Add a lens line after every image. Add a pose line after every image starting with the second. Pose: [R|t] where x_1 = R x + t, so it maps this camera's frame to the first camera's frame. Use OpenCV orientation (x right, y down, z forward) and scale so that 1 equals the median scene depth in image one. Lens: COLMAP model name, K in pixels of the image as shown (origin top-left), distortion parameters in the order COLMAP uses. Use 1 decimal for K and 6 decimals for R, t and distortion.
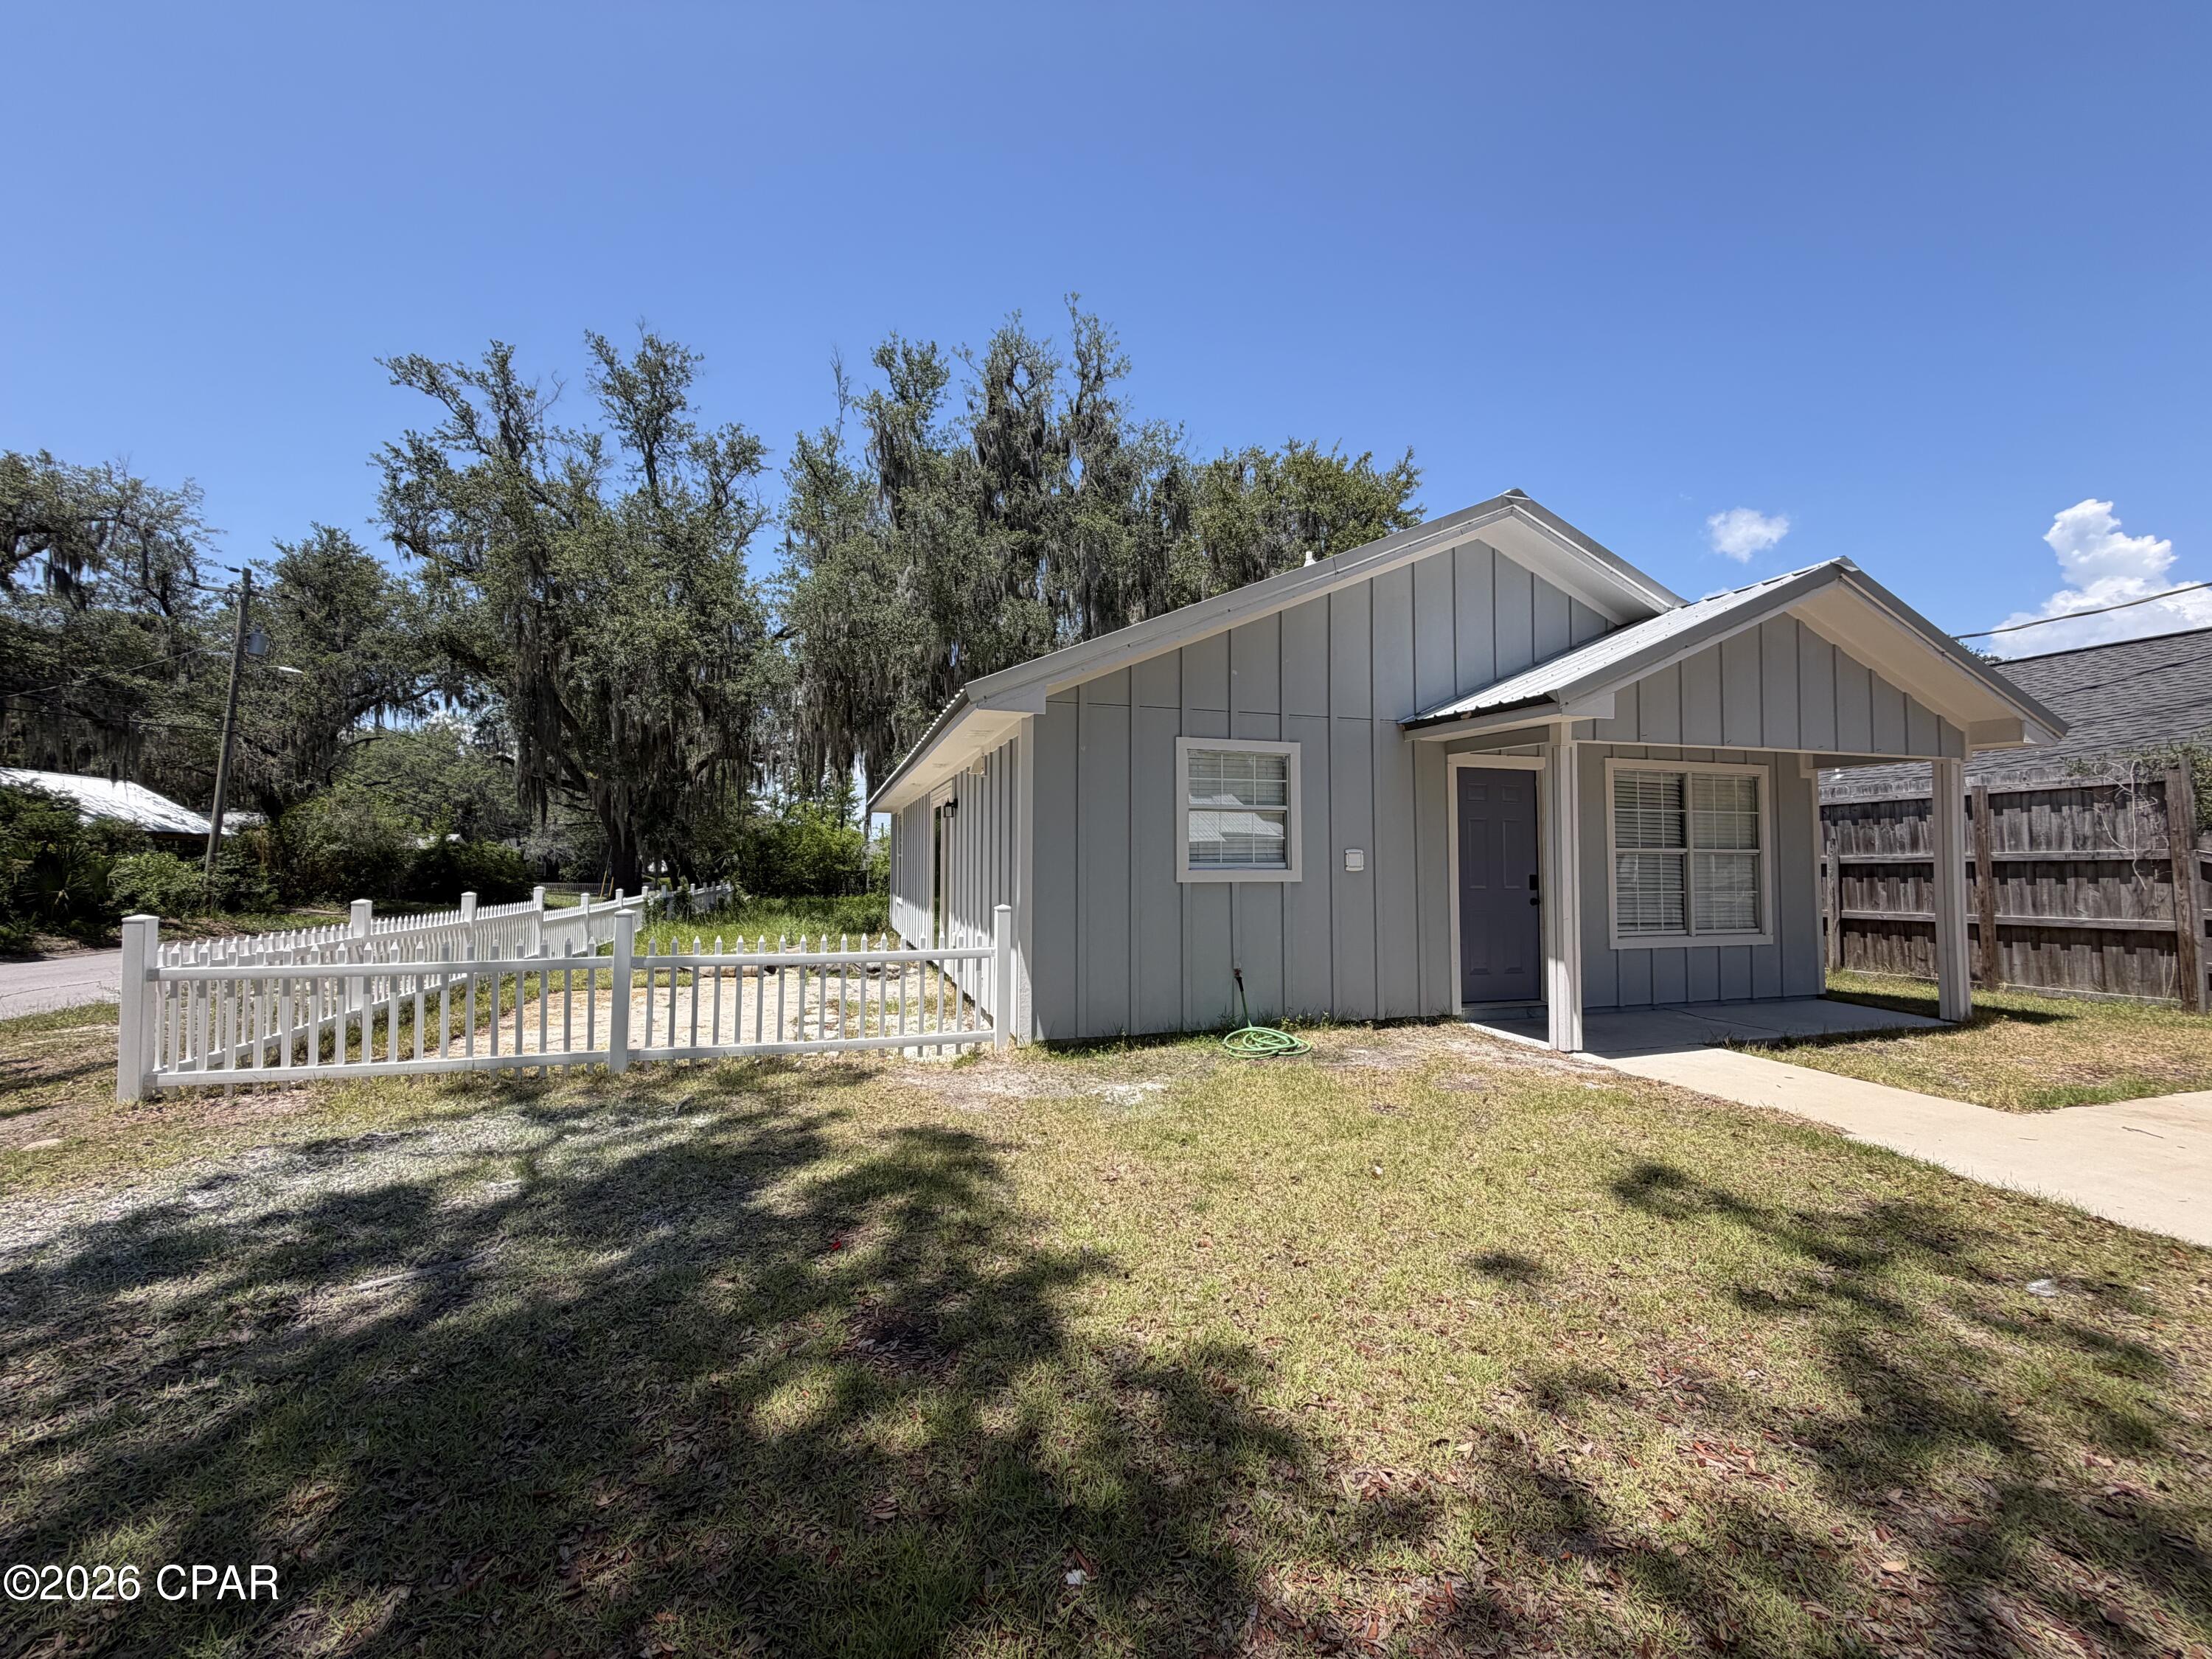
lens RADIAL K [[883.1, 0, 1104.6], [0, 883.1, 828.2], [0, 0, 1]] dist [0.000989, -0.000579]
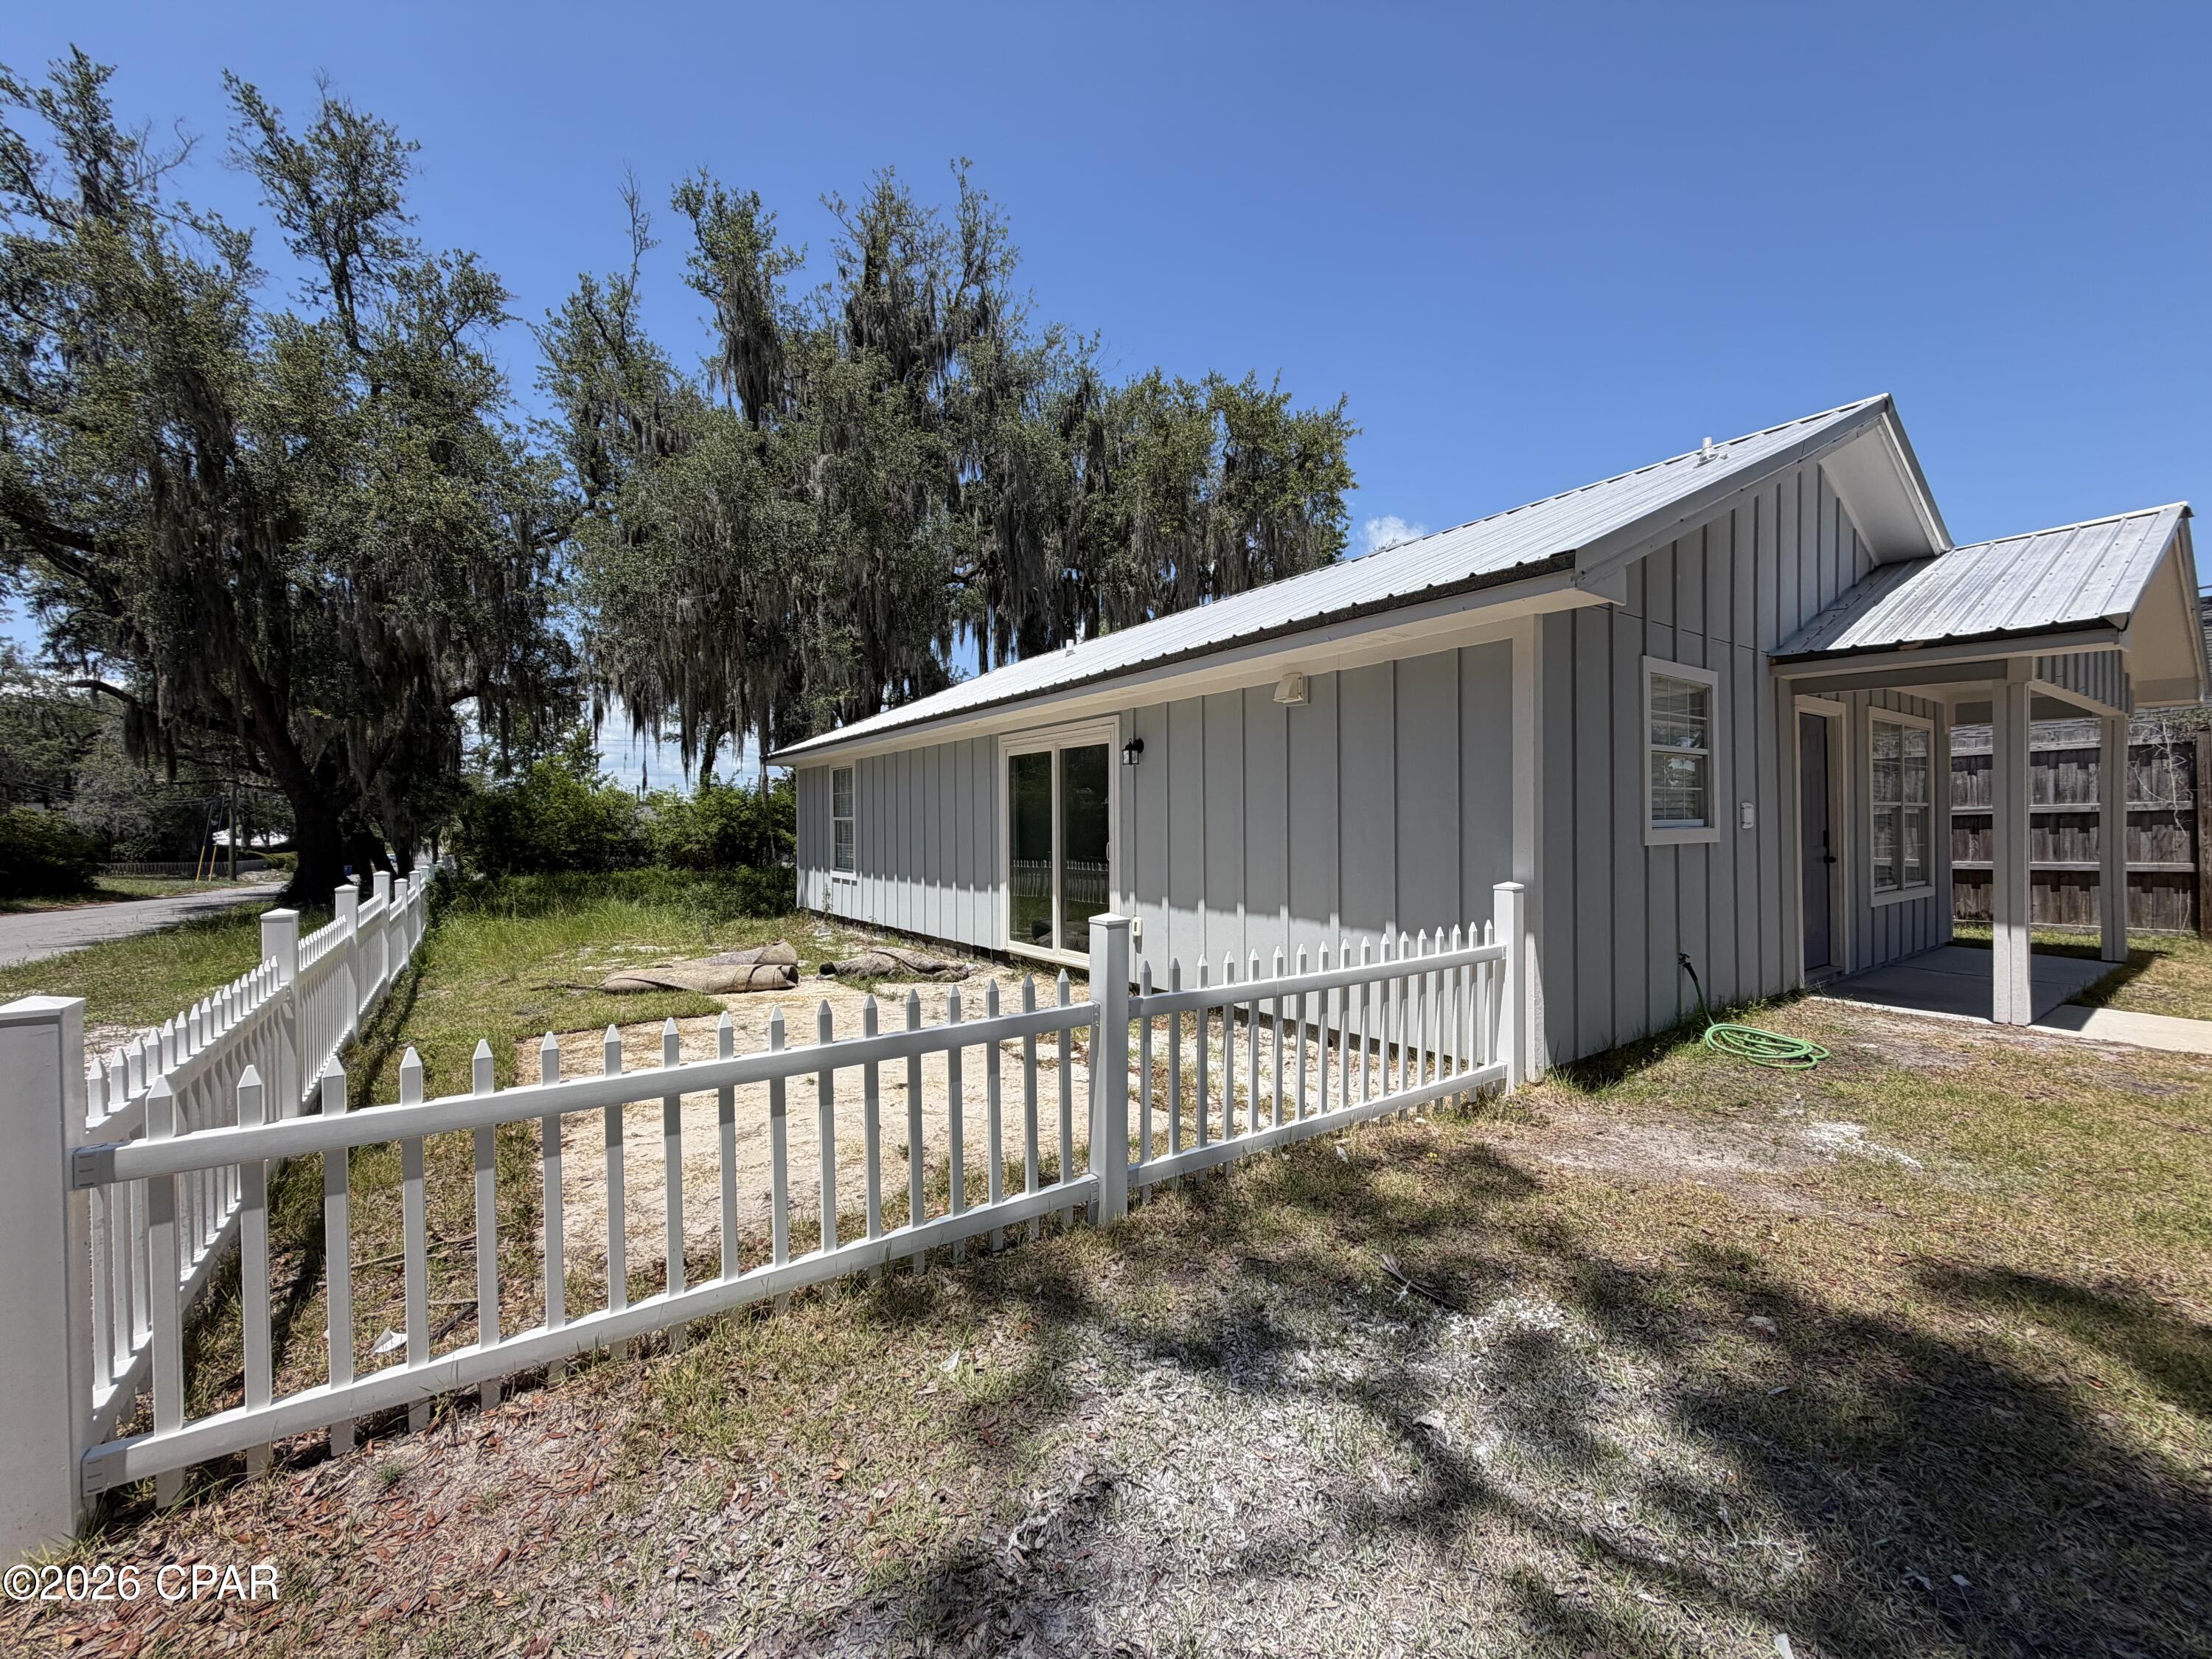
lens RADIAL K [[883.1, 0, 1108.5], [0, 883.1, 831.3], [0, 0, 1]] dist [0.000989, -0.000579]
pose [[0.952155, -0.013337, 0.305323, -0.160462], [-0.000495, 0.998979, 0.045179, 0.003780], [-0.305614, -0.043169, 0.951176, 0.110555]]
